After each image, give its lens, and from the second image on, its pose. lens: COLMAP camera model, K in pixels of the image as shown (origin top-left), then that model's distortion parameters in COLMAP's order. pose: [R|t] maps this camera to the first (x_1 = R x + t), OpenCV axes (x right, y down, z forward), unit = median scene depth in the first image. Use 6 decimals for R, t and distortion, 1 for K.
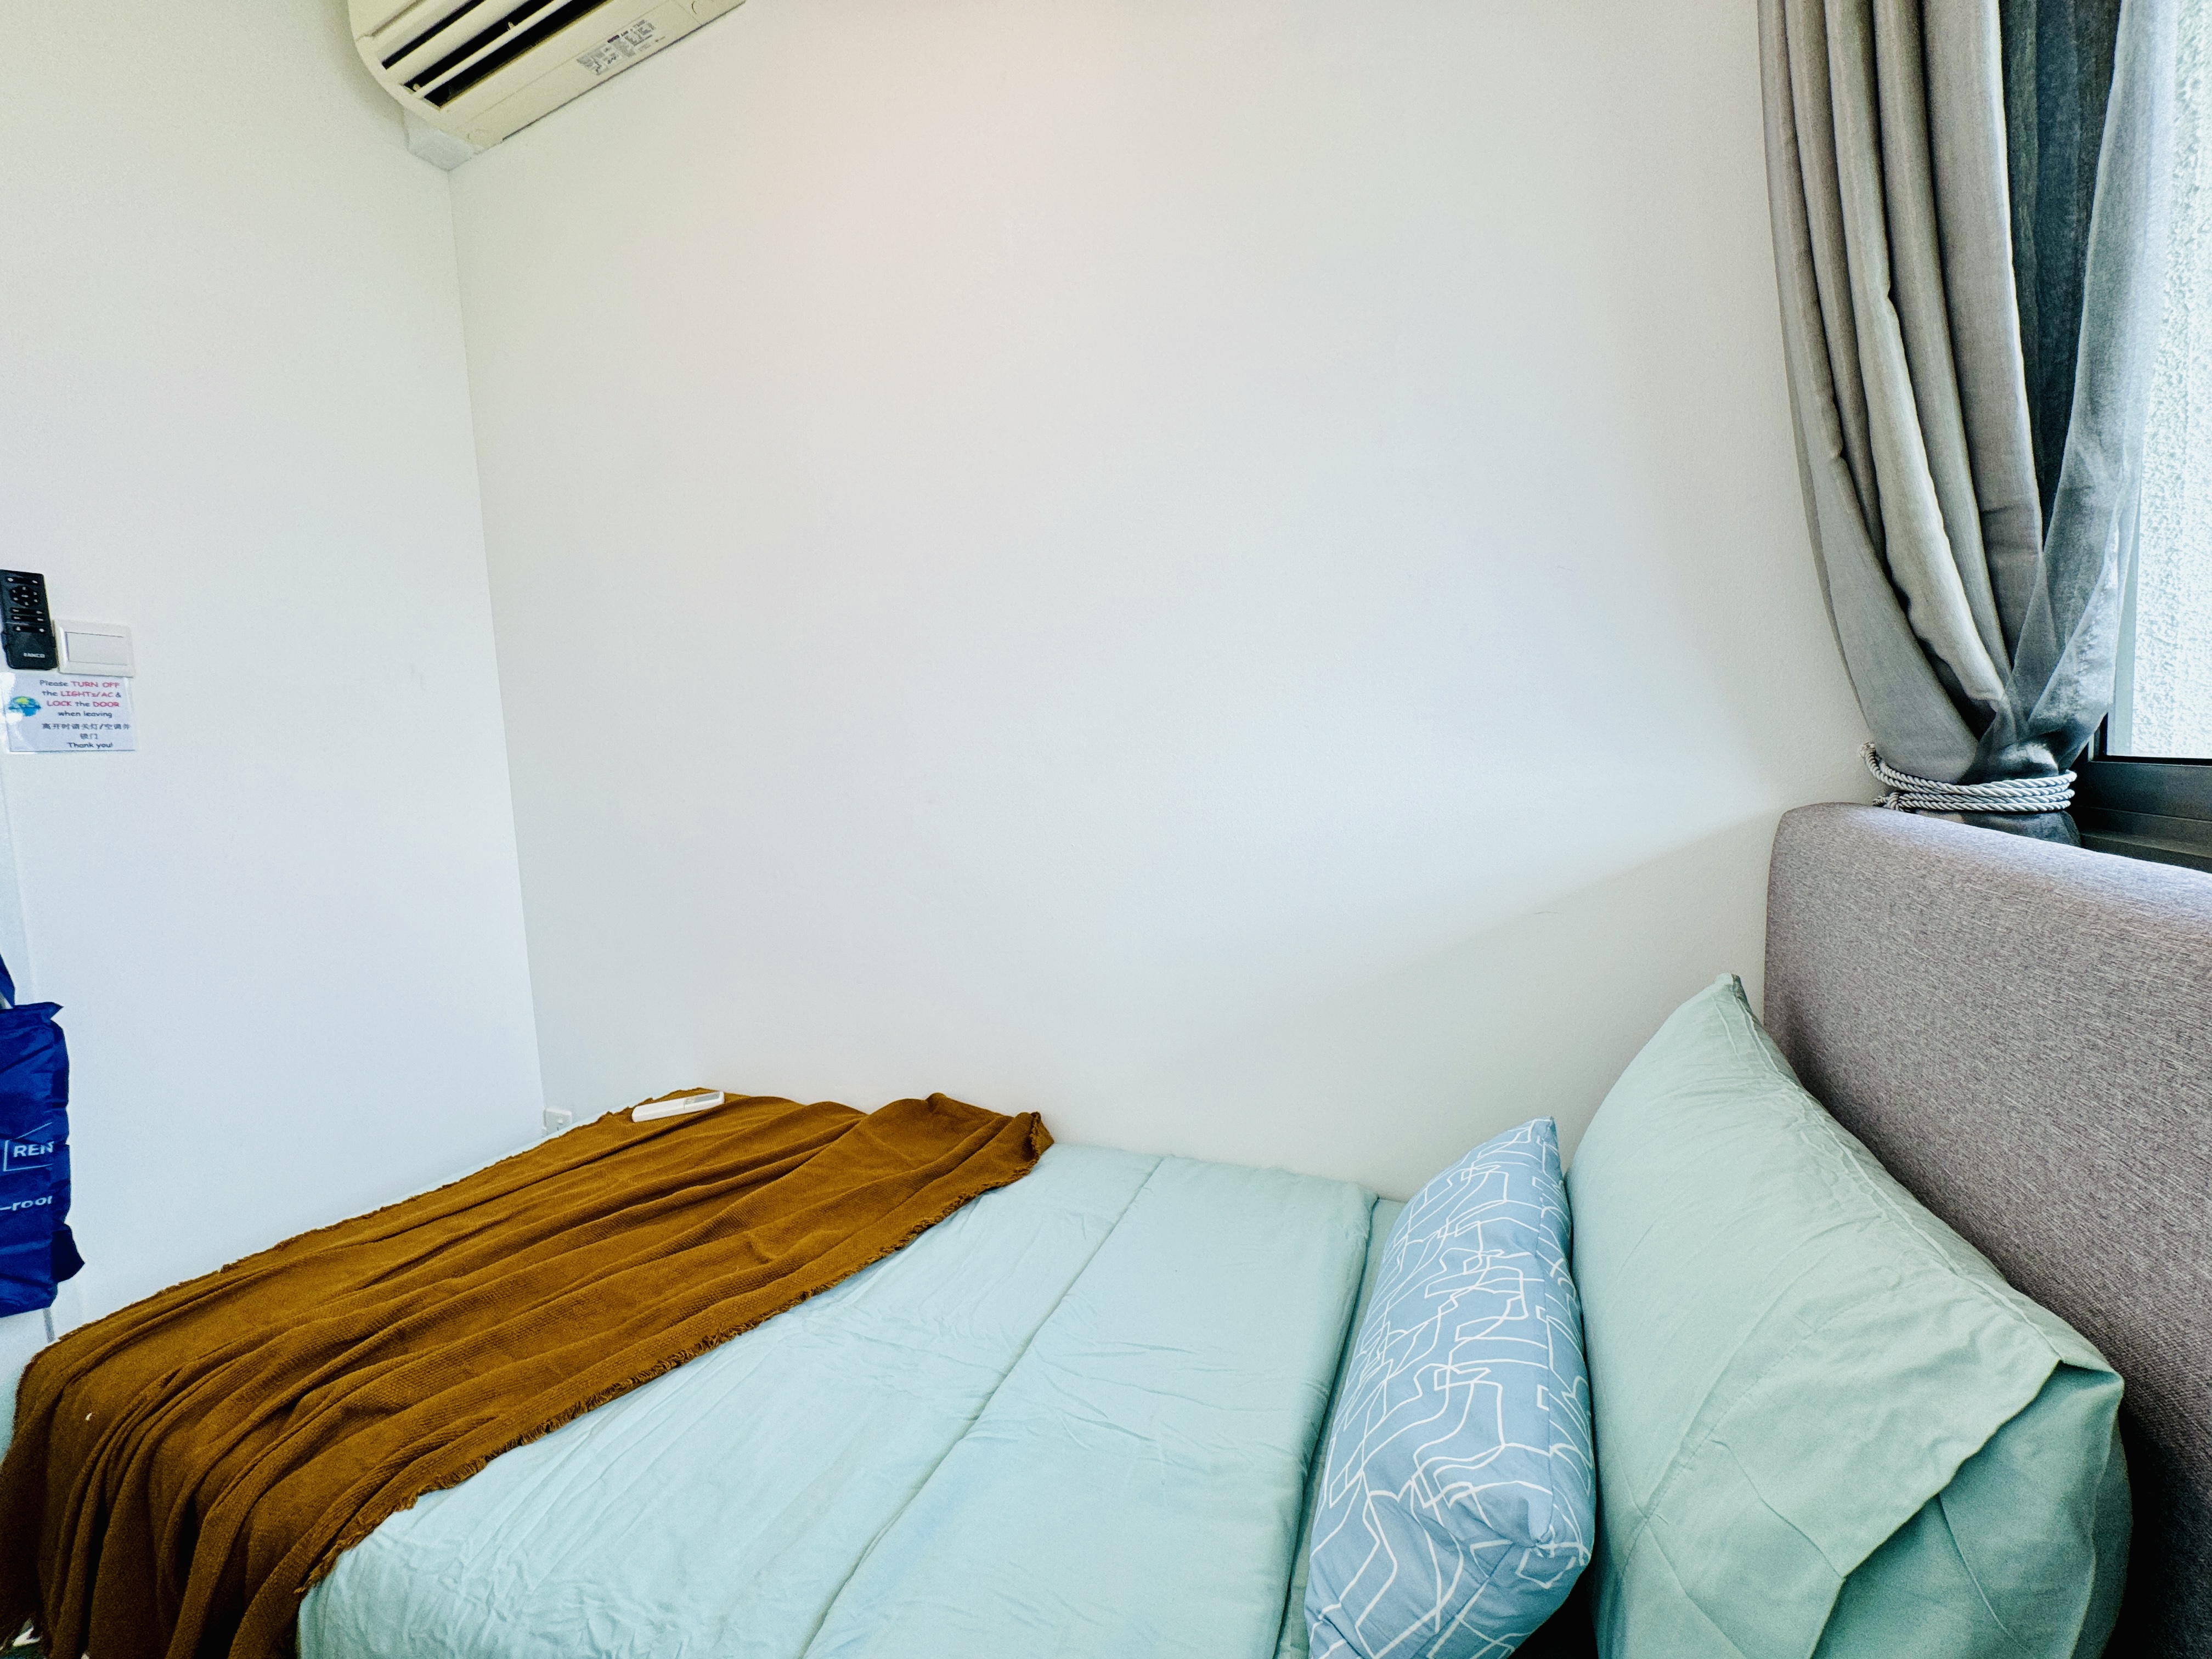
lens RADIAL K [[881.2, 0, 1105.2], [0, 881.2, 831.2], [0, 0, 1]] dist [-0.000934, 0.000767]
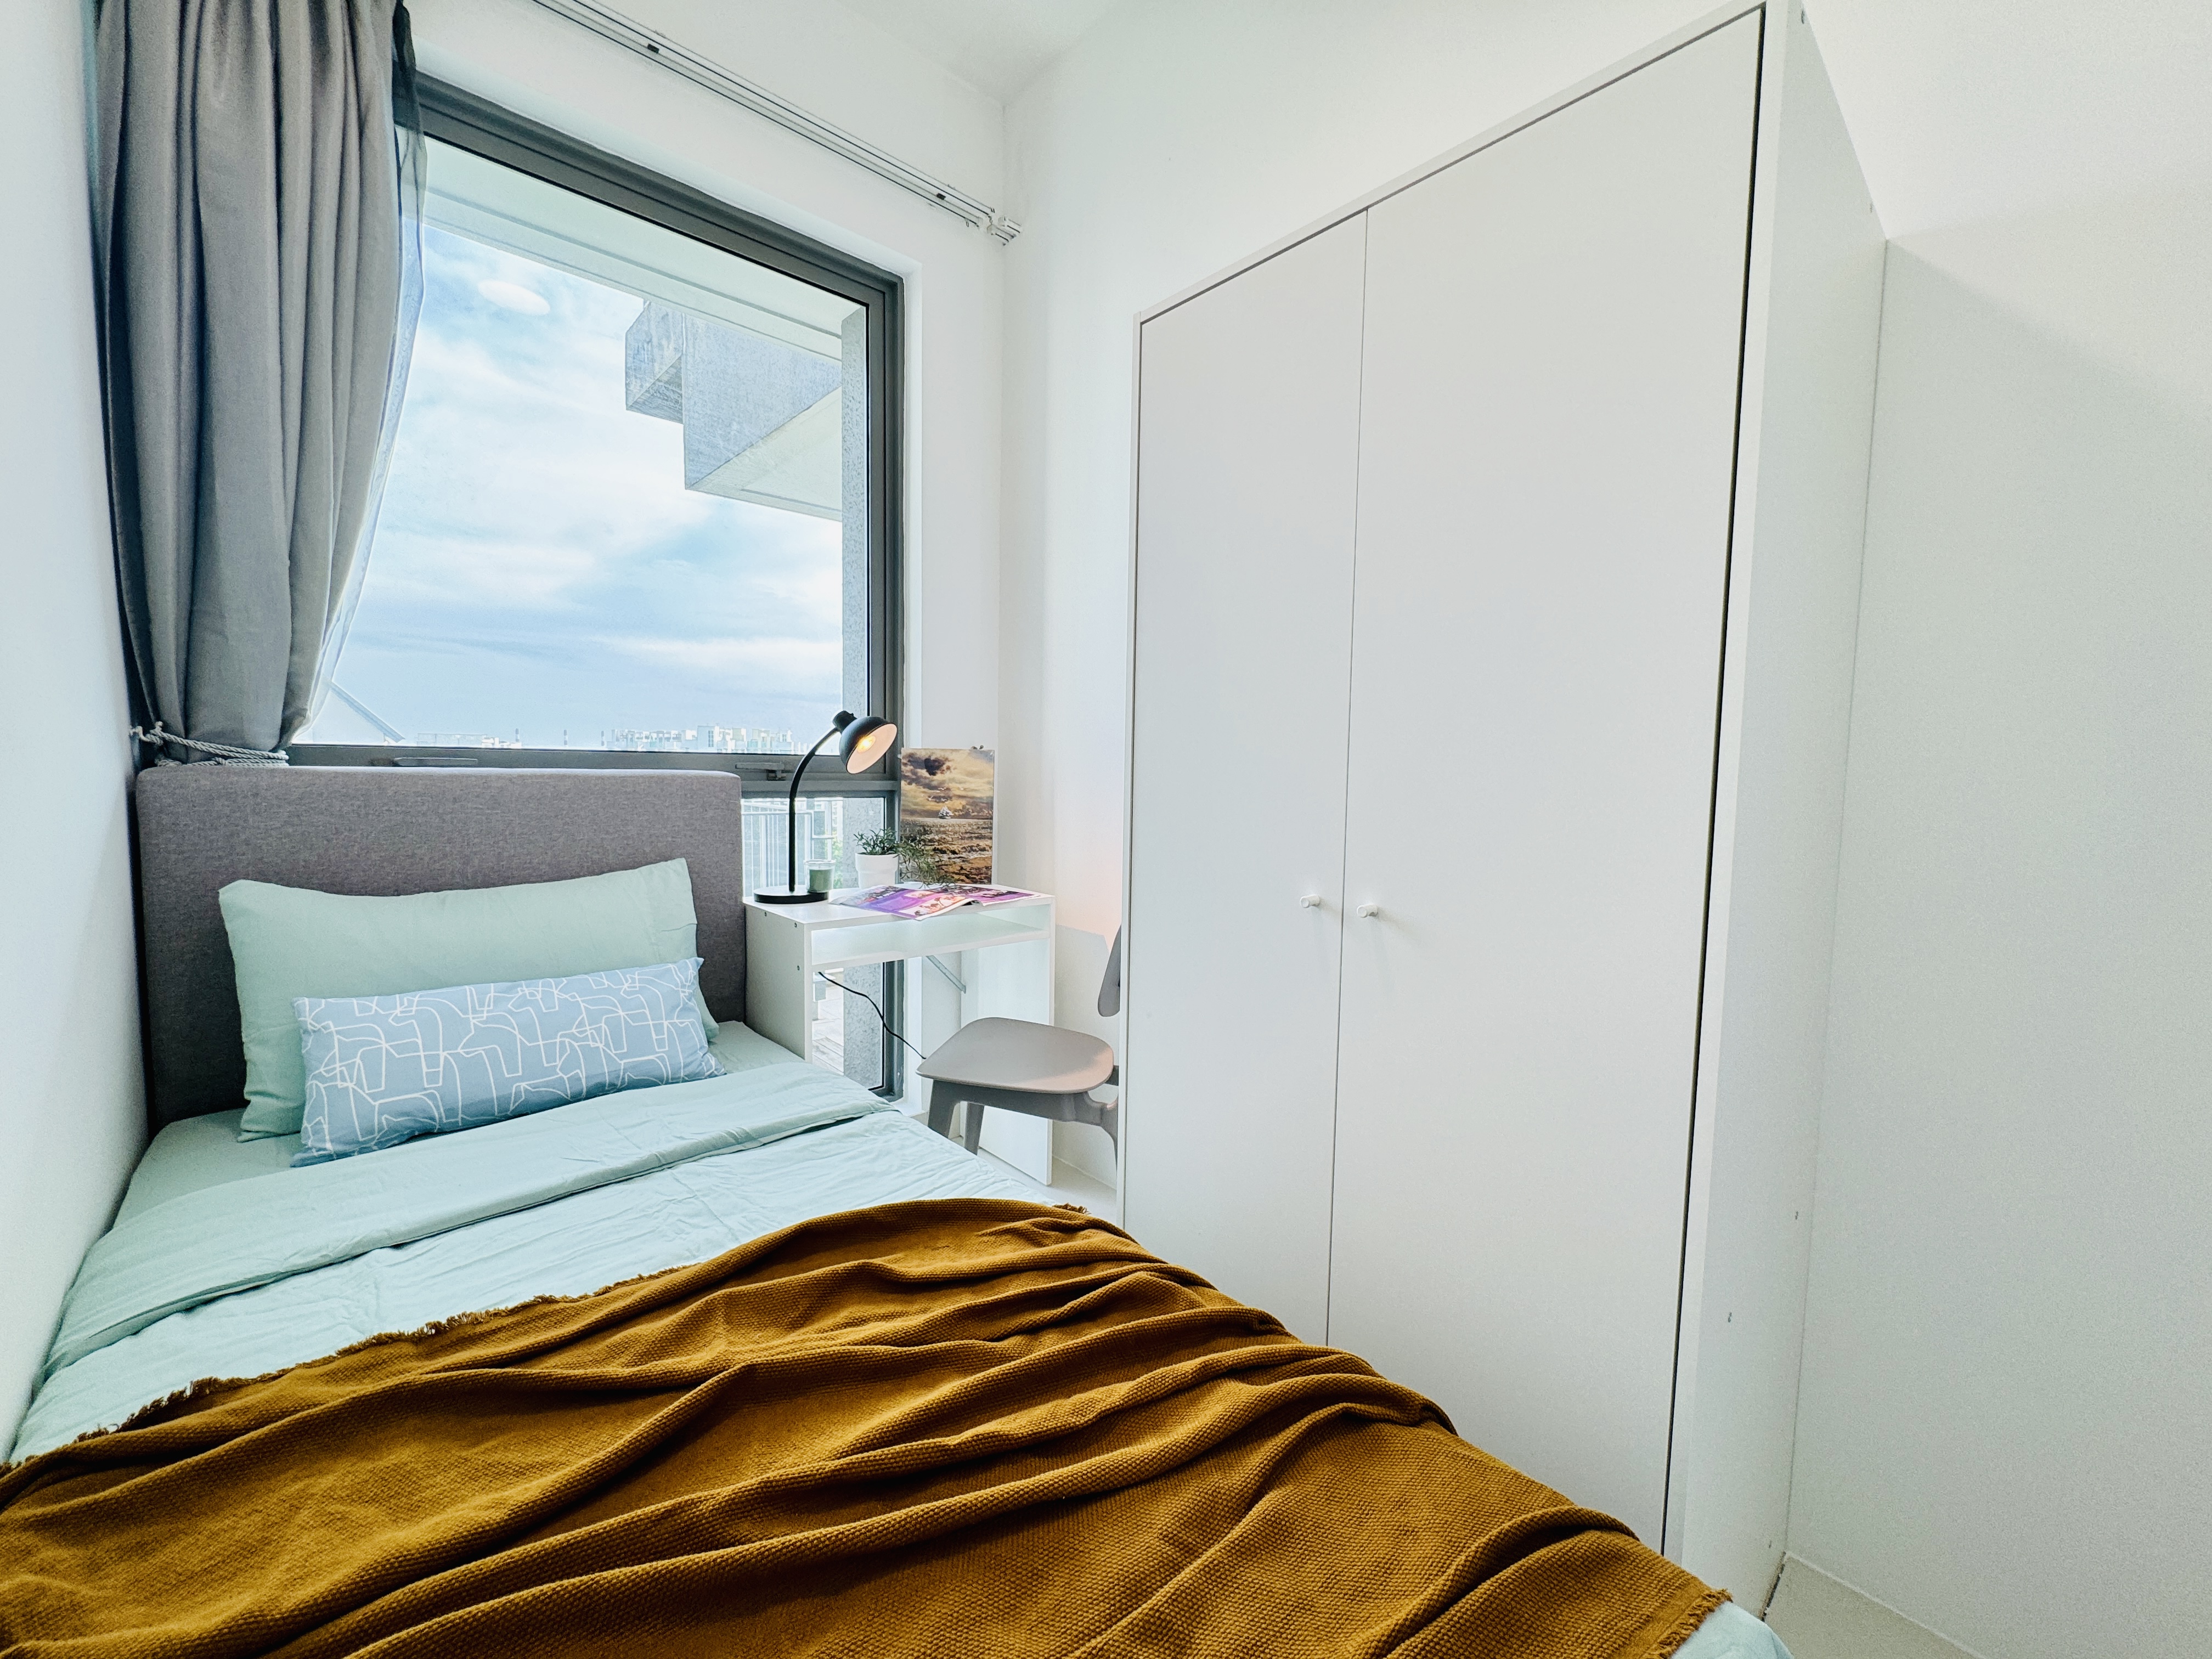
lens RADIAL K [[881.2, 0, 1105.2], [0, 881.2, 831.2], [0, 0, 1]] dist [-0.000934, 0.000767]
pose [[-0.922863, 0.007438, 0.385056, -1.399544], [0.060790, 0.990093, 0.126569, -0.020314], [-0.380300, 0.140214, -0.914173, 2.135706]]
